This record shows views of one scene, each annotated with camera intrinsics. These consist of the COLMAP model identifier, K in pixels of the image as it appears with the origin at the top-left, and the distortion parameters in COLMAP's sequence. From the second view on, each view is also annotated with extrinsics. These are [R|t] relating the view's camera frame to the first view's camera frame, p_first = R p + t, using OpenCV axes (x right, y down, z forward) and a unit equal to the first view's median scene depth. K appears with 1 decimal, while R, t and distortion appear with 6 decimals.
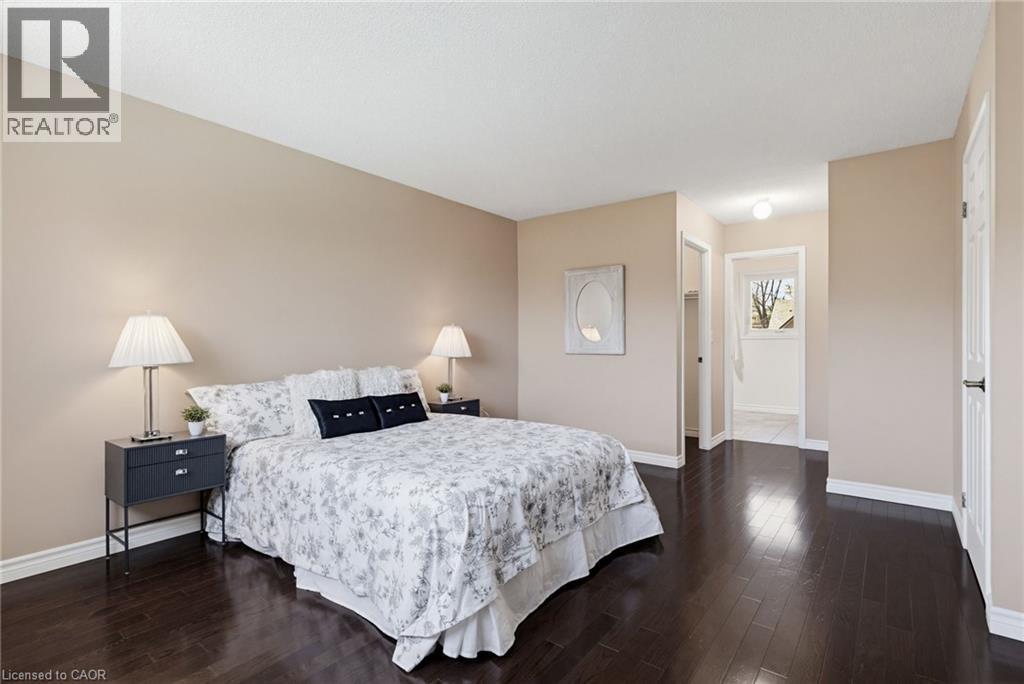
lens RADIAL K [[483.6, 0, 516.4], [0, 483.6, 337.6], [0, 0, 1]] dist [0.003129, 0.000165]
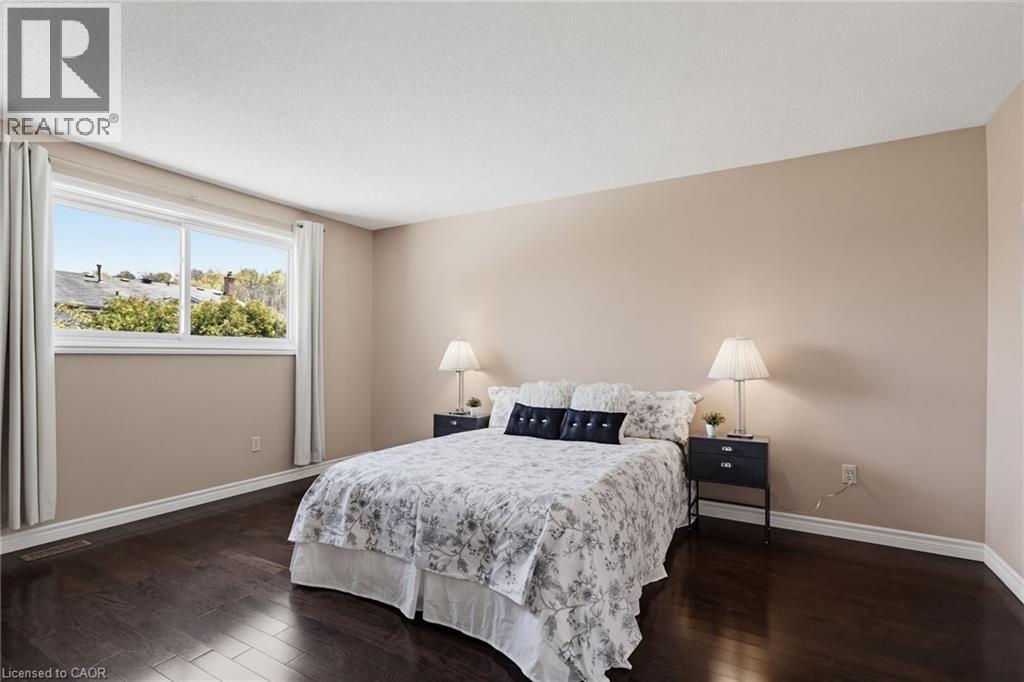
lens RADIAL K [[483.6, 0, 515.0], [0, 483.6, 351.7], [0, 0, 1]] dist [0.003129, 0.000165]
pose [[0.141419, -0.003750, -0.989943, 1.080513], [-0.002974, 0.999987, -0.004213, 0.003187], [0.989945, 0.003540, 0.141406, 1.085627]]
